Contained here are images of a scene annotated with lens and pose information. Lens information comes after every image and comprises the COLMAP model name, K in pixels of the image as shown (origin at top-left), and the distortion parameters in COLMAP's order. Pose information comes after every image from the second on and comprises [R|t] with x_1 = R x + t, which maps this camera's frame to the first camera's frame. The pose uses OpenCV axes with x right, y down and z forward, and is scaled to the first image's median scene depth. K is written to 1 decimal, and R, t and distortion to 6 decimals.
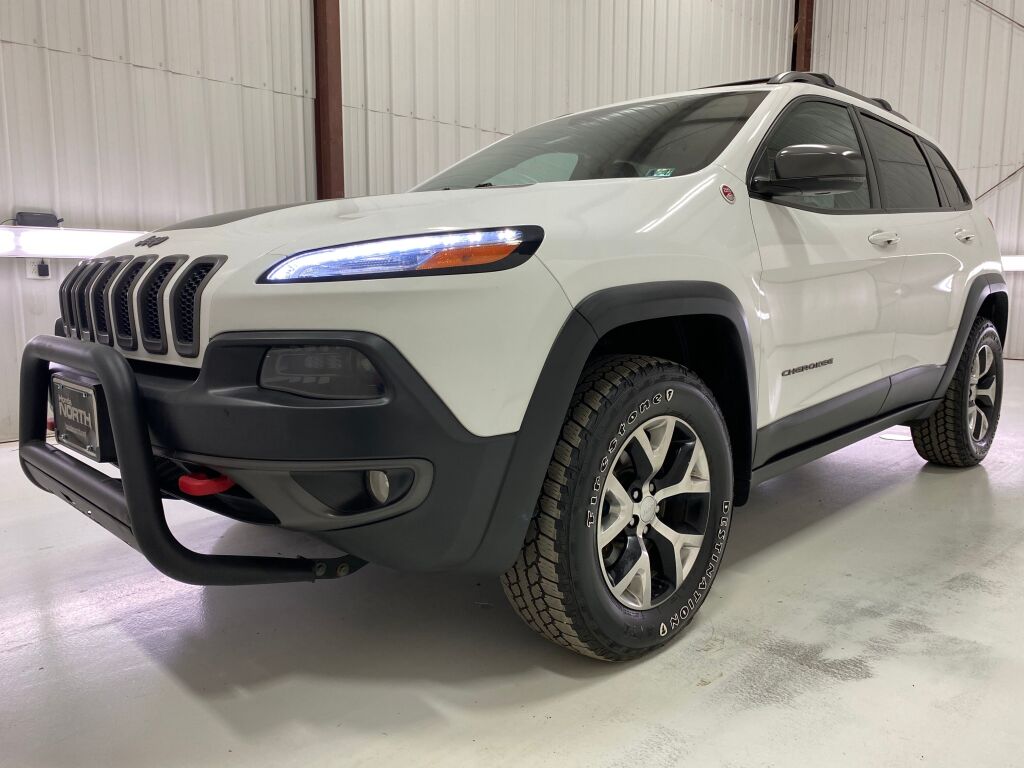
lens RADIAL K [[782.2, 0, 512.0], [0, 782.2, 384.0], [0, 0, 1]] dist [0.018670, -0.011157]
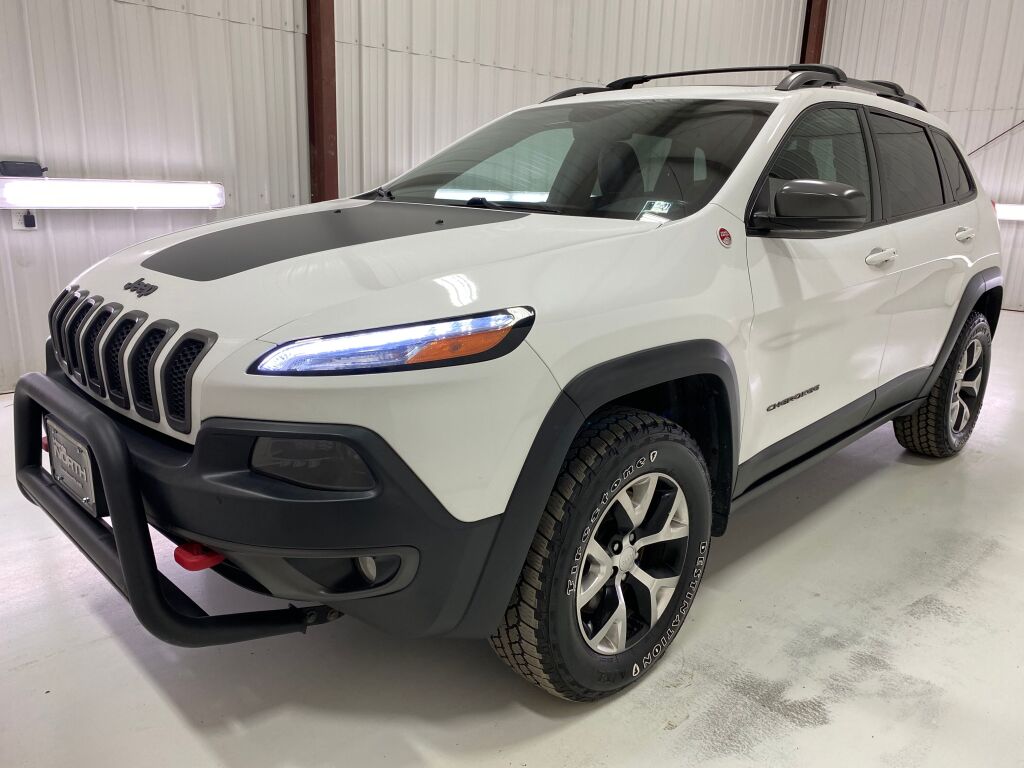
lens RADIAL K [[778.6, 0, 508.9], [0, 778.6, 386.4], [0, 0, 1]] dist [0.024568, -0.014996]
pose [[0.999511, 0.030354, 0.007484, 0.002042], [-0.031055, 0.991552, 0.125941, -0.182225], [-0.003598, -0.126111, 0.992010, 0.002159]]
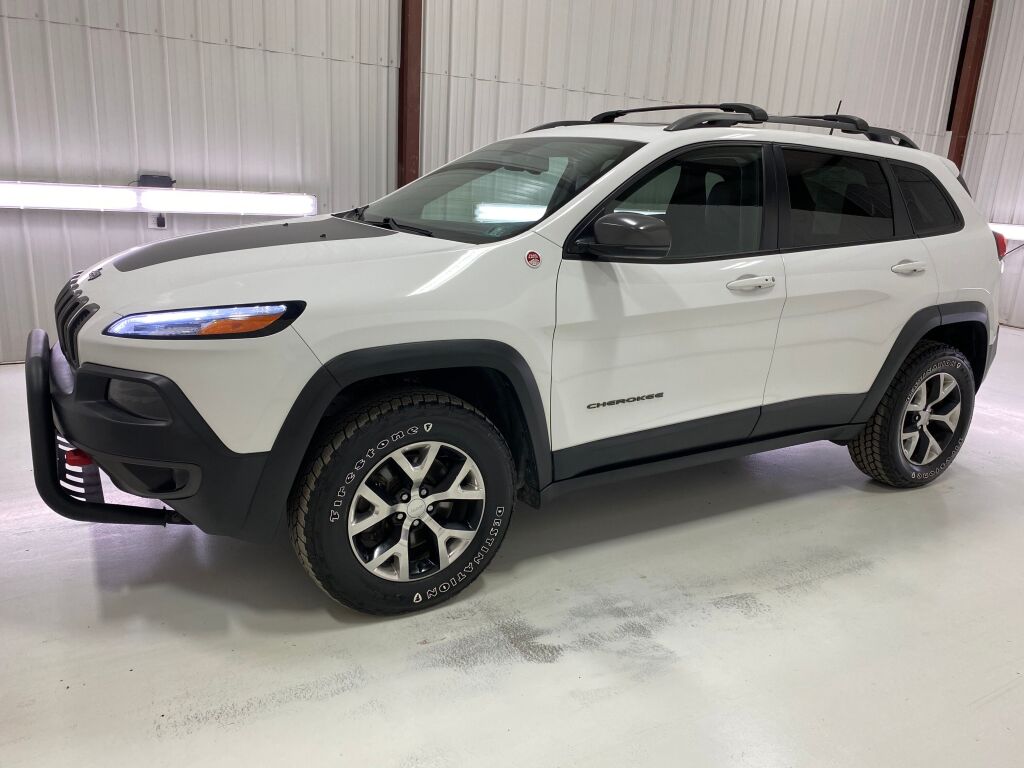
lens RADIAL K [[778.6, 0, 508.9], [0, 778.6, 386.4], [0, 0, 1]] dist [0.024568, -0.014996]
pose [[0.964640, 0.115714, -0.236811, 0.576728], [-0.086512, 0.987704, 0.130220, -0.213709], [0.248967, -0.105128, 0.962789, -0.186364]]
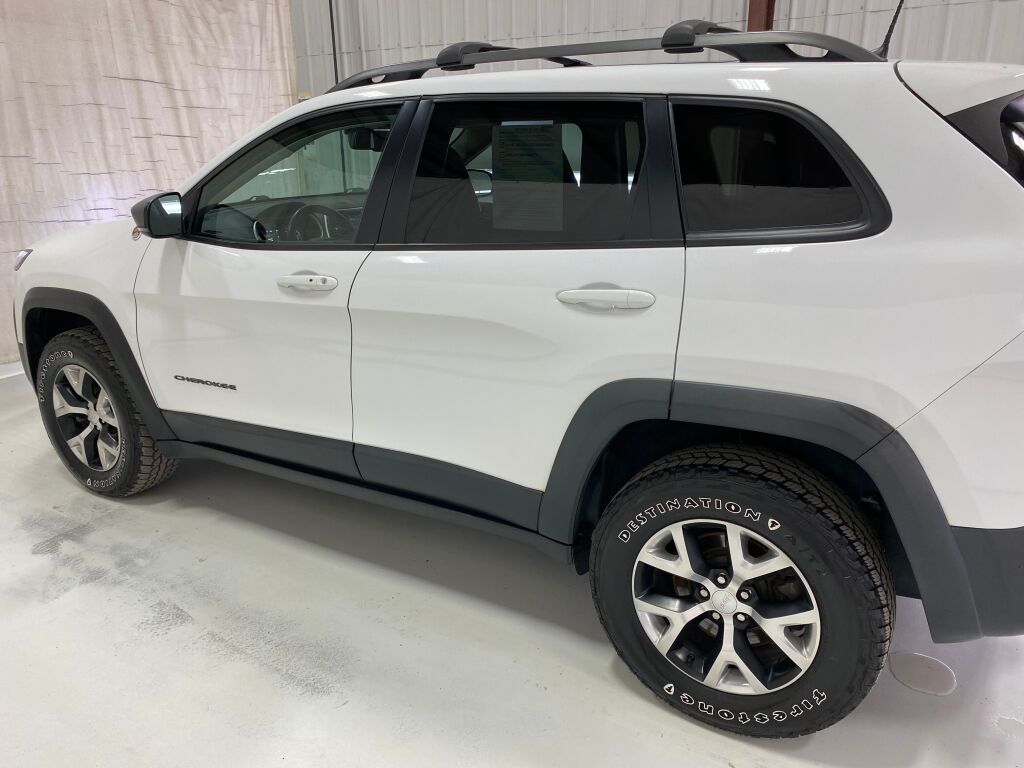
lens RADIAL K [[782.2, 0, 512.0], [0, 782.2, 384.0], [0, 0, 1]] dist [0.018670, -0.011157]
pose [[0.225948, 0.295757, -0.928157, 1.873561], [-0.118502, 0.954066, 0.275165, -0.471729], [0.966905, 0.047815, 0.250617, 1.379547]]
